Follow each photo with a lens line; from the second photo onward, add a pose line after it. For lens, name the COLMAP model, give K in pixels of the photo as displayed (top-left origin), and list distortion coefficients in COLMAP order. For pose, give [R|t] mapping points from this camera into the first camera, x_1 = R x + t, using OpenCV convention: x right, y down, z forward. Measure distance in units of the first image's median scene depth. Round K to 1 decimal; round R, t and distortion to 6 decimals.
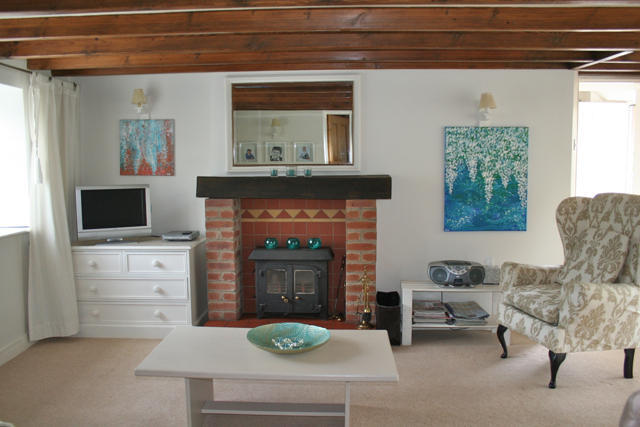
lens RADIAL K [[539.1, 0, 320.0], [0, 539.1, 213.5], [0, 0, 1]] dist [-0.176008, 0.140400]
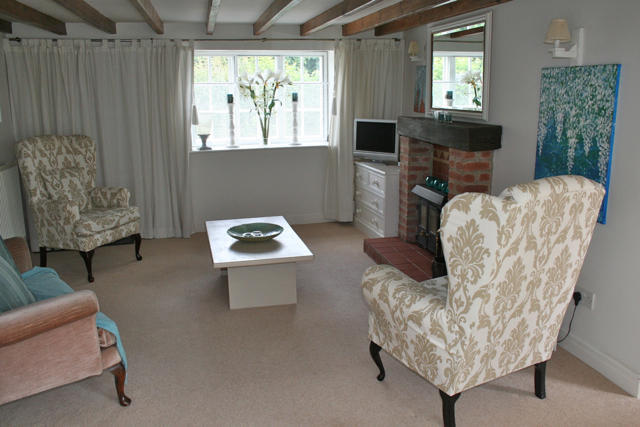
lens RADIAL K [[539.1, 0, 320.0], [0, 539.1, 213.5], [0, 0, 1]] dist [-0.176008, 0.140400]
pose [[0.320463, 0.213708, -0.922839, 0.879326], [-0.087769, 0.976726, 0.195709, -0.076377], [0.943186, 0.018279, 0.331762, 0.450114]]
